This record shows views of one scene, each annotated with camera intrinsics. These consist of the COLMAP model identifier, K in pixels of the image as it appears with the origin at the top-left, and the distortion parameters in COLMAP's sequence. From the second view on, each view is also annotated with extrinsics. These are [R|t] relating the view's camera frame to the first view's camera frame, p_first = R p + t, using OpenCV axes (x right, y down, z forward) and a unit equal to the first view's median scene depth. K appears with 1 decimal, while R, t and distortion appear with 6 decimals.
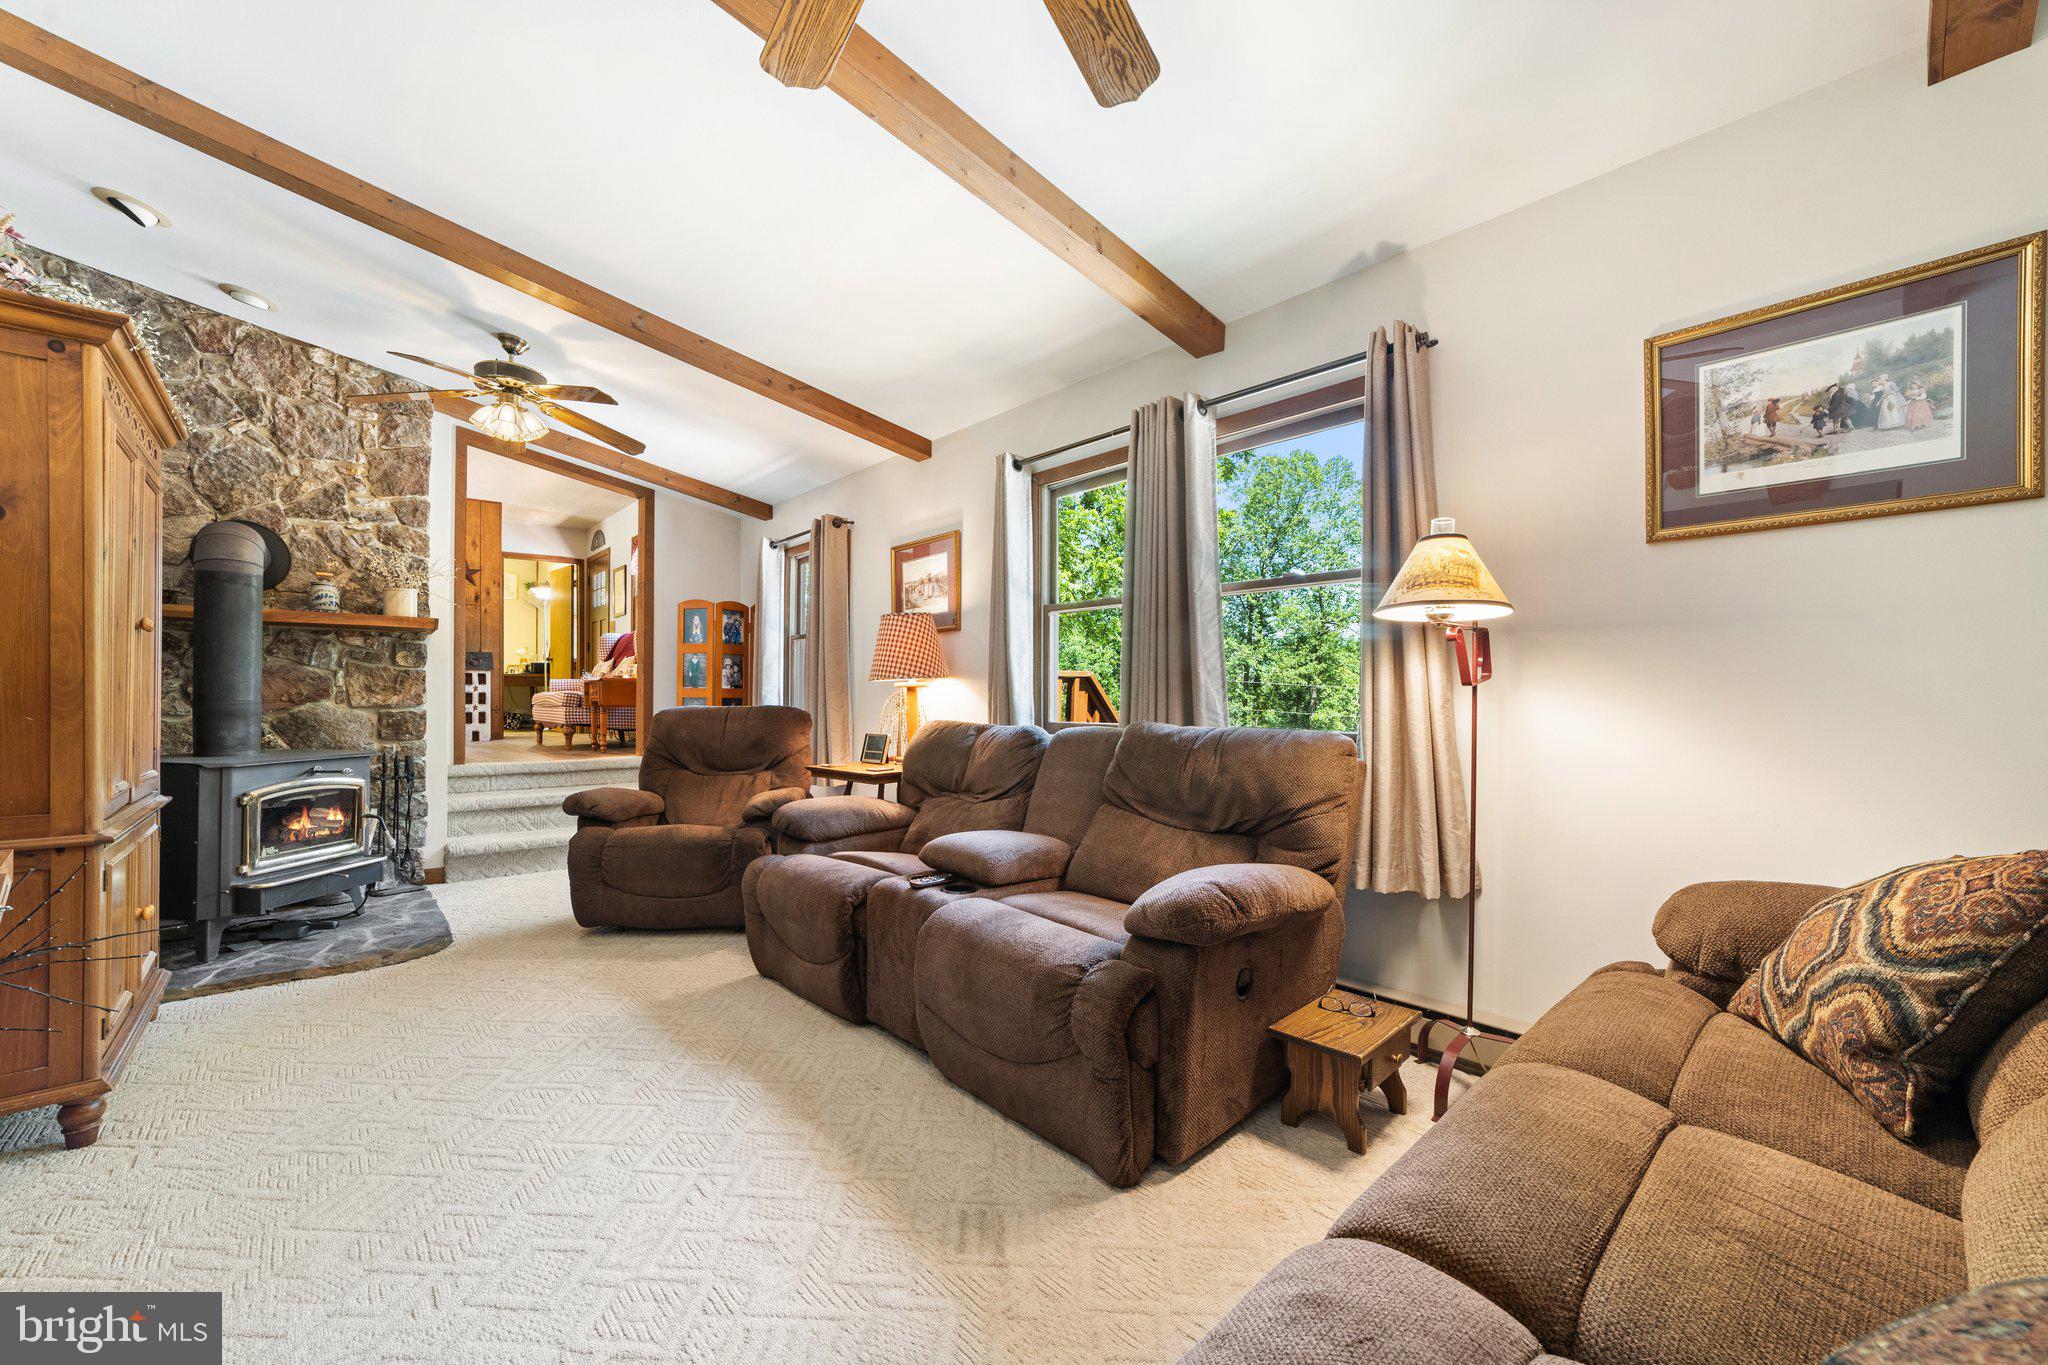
lens RADIAL K [[789.9, 0, 1021.4], [0, 789.9, 706.5], [0, 0, 1]] dist [-0.011934, 0.000247]
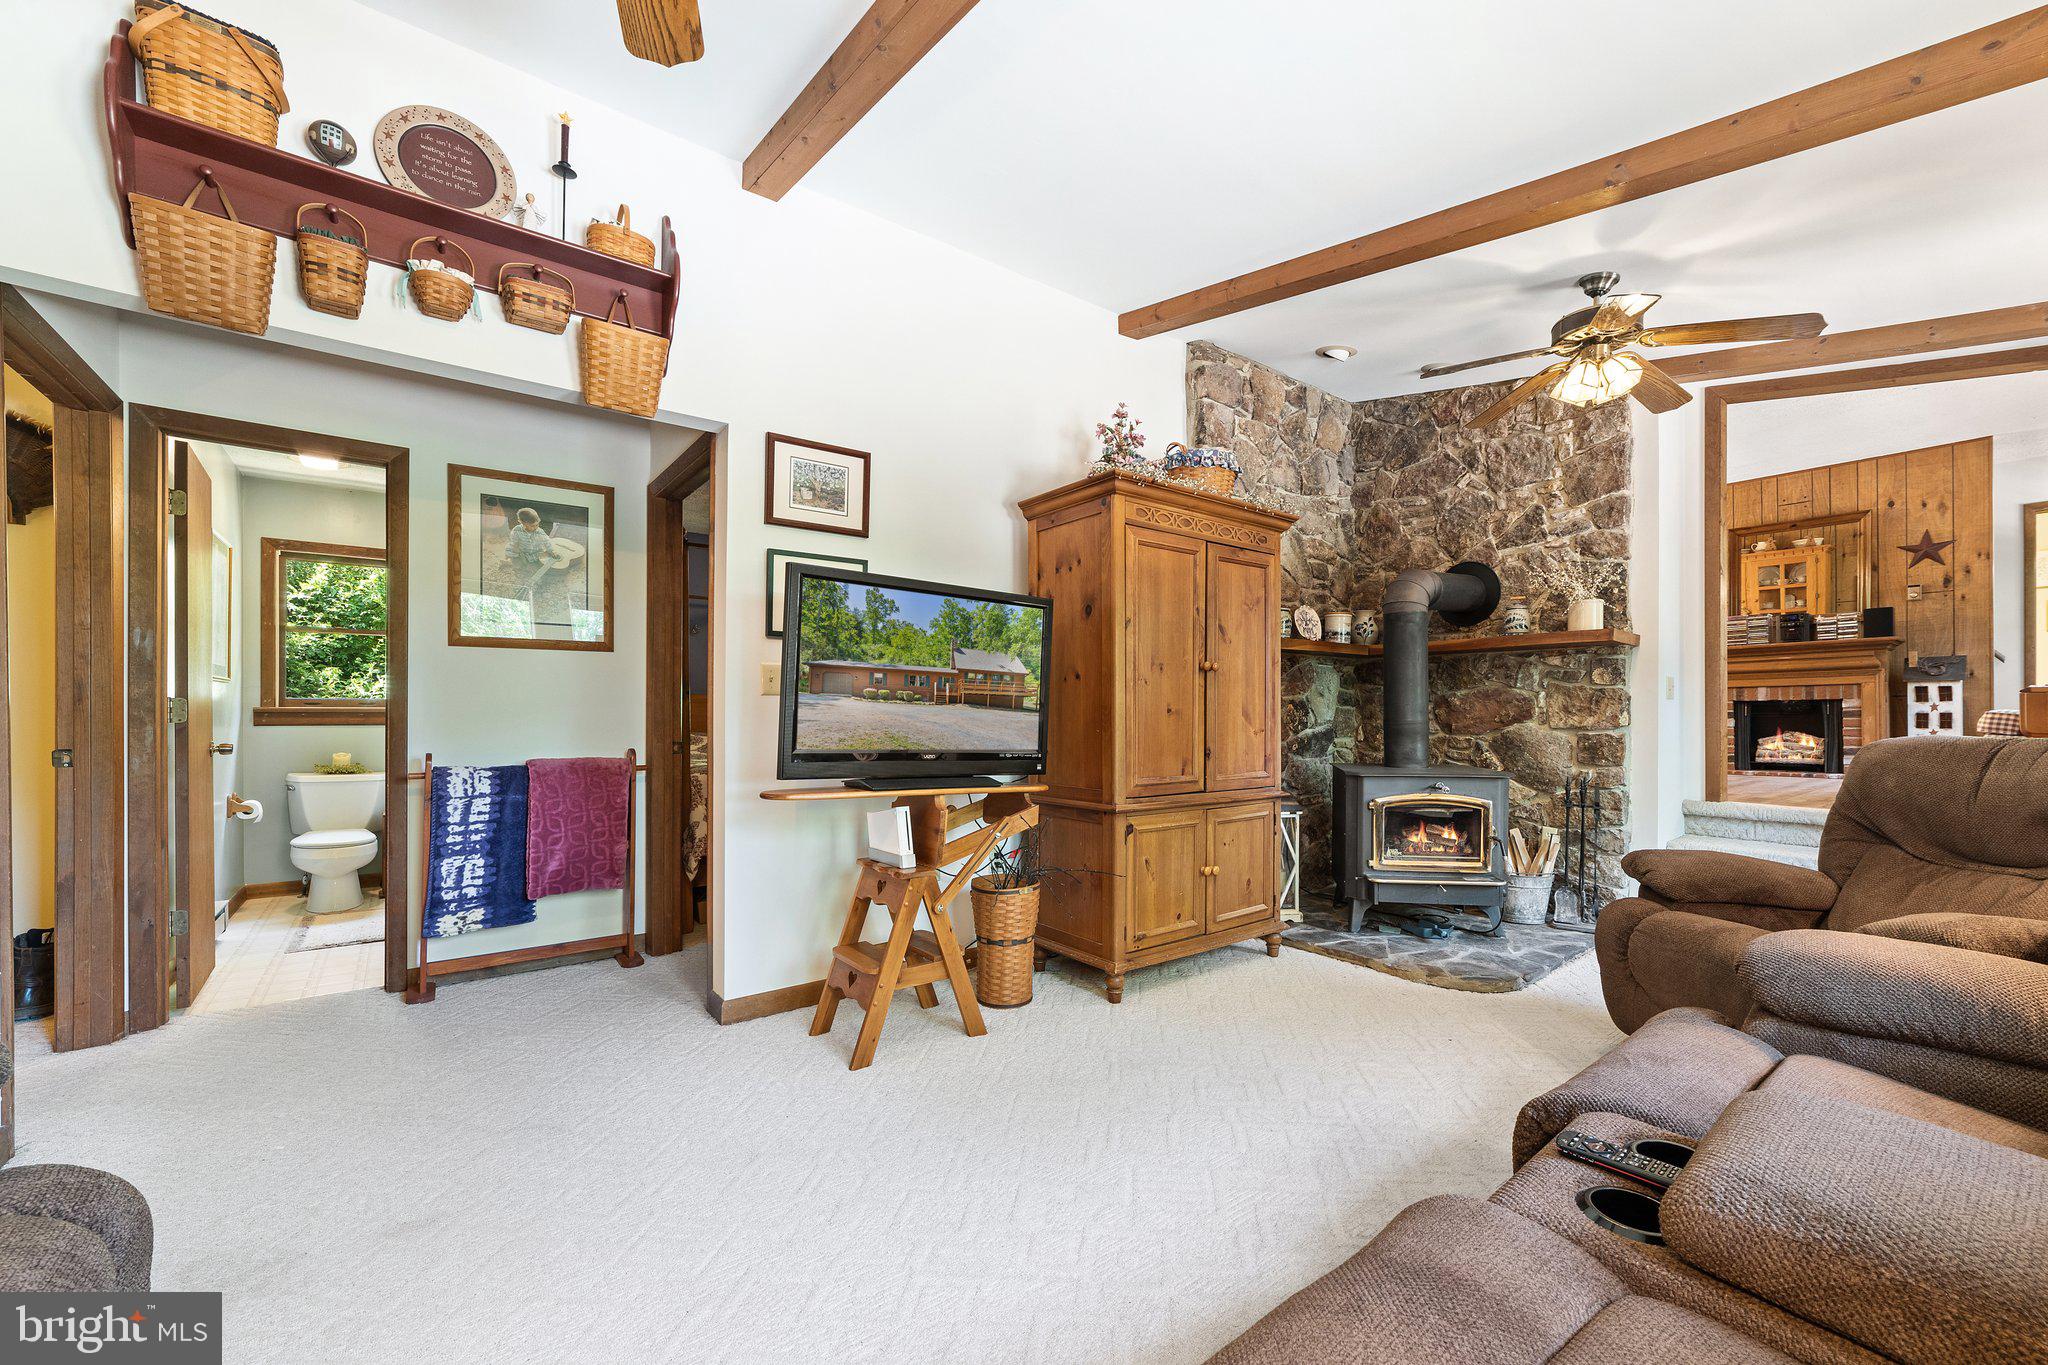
lens RADIAL K [[800.5, 0, 1020.6], [0, 800.5, 715.6], [0, 0, 1]] dist [-0.000369, 0.000123]
pose [[-0.071609, -0.002095, -0.997431, 0.230608], [-0.013684, 0.999906, -0.001118, -0.006248], [0.997339, 0.013569, -0.071631, 0.493864]]
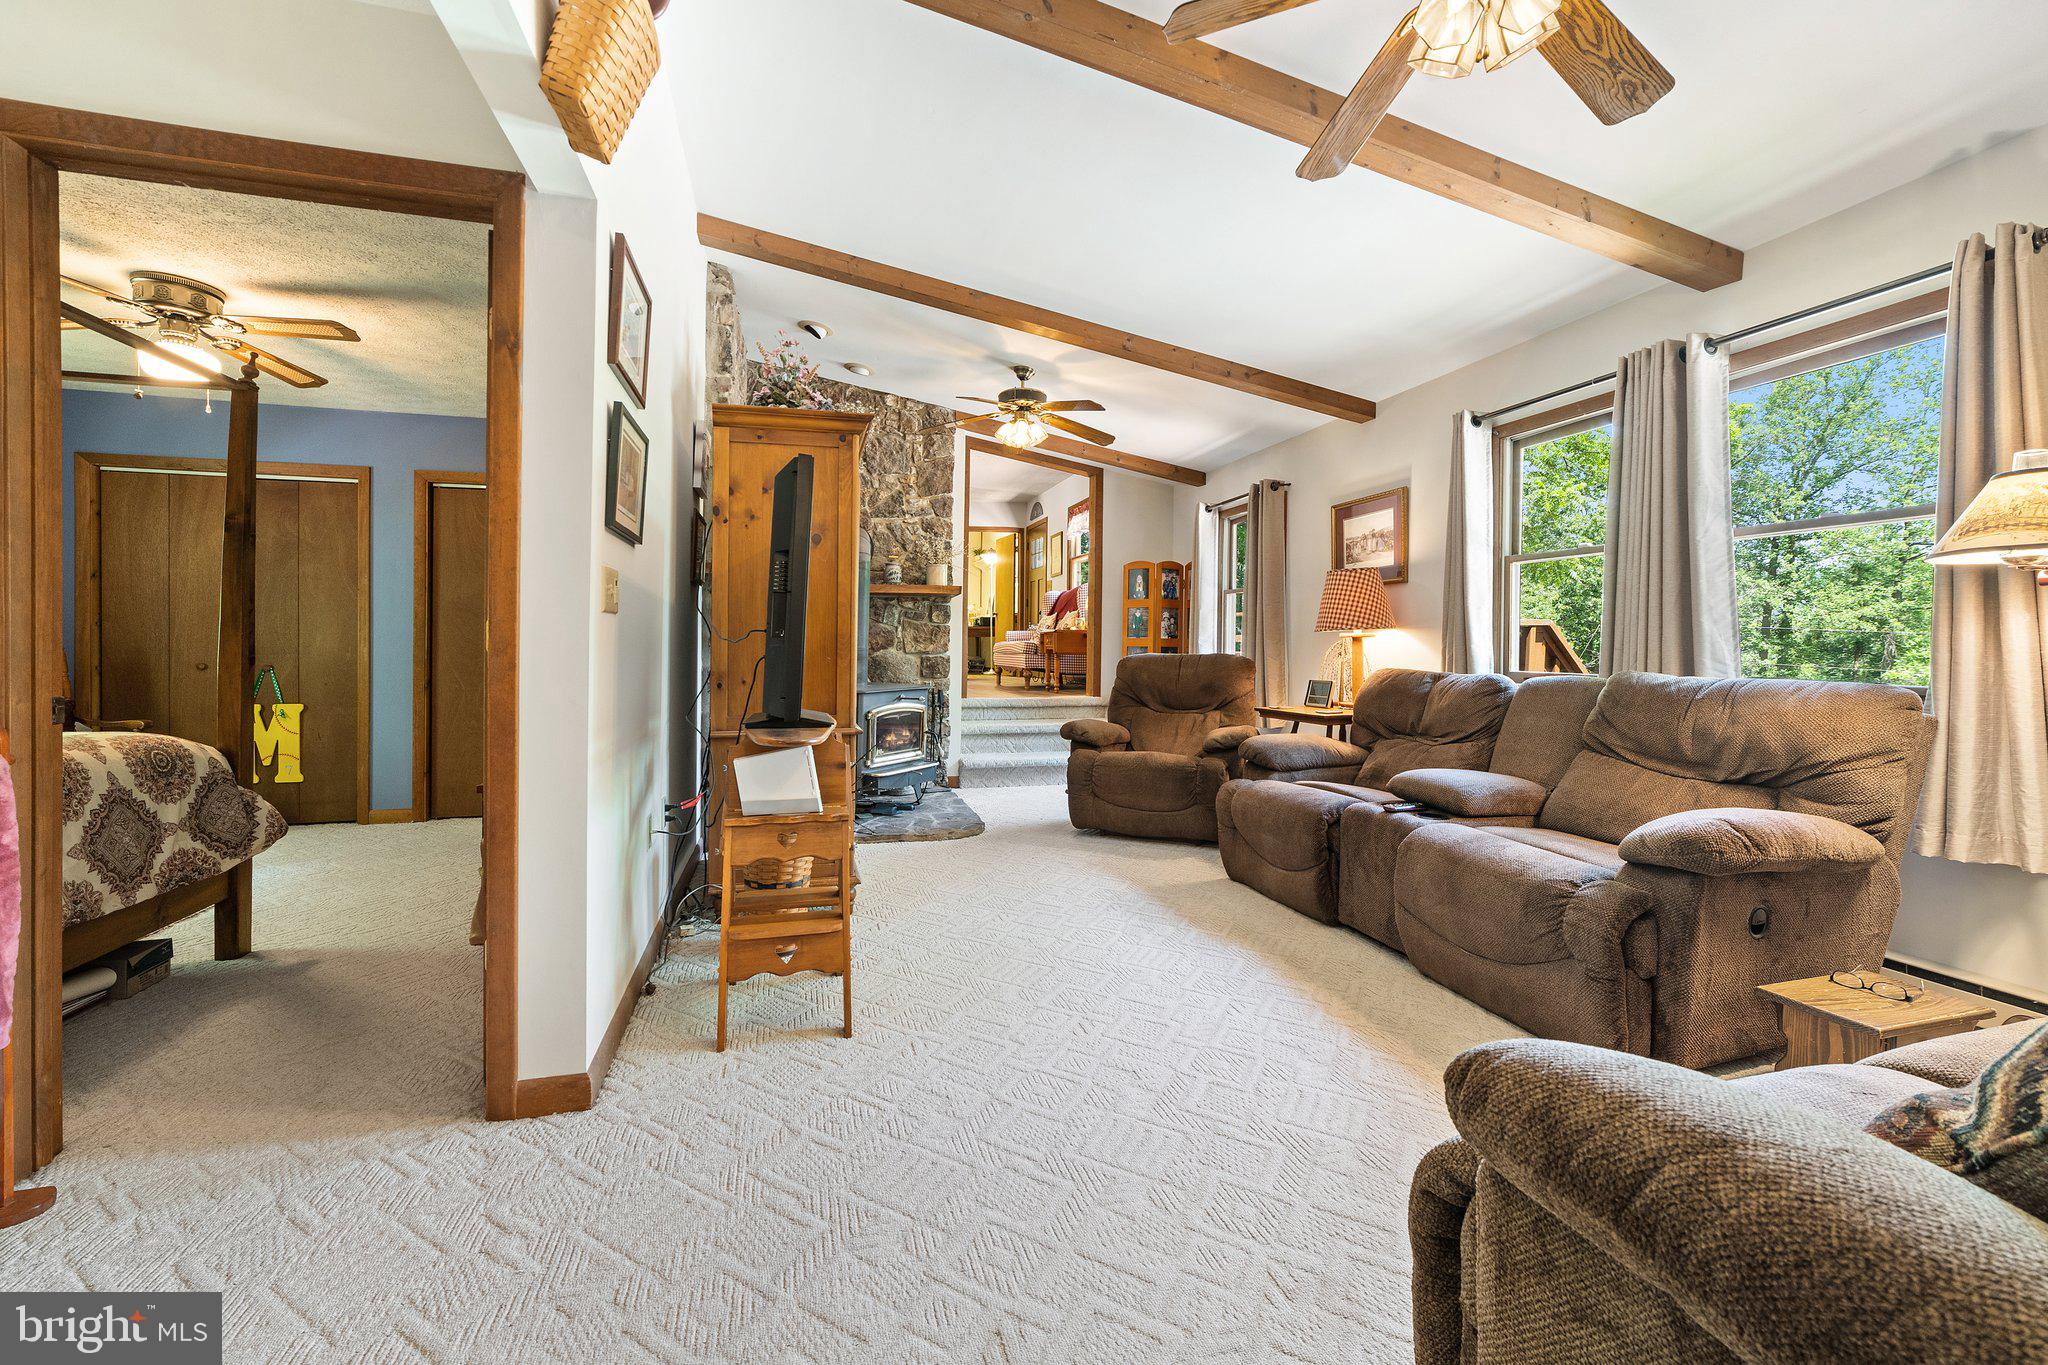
lens RADIAL K [[808.3, 0, 1005.8], [0, 808.3, 661.4], [0, 0, 1]] dist [-0.015888, 0.006869]
pose [[0.886035, 0.009763, -0.463515, -0.057349], [-0.006189, 0.999938, 0.009232, 0.001132], [0.463576, -0.005311, 0.886041, -0.202911]]
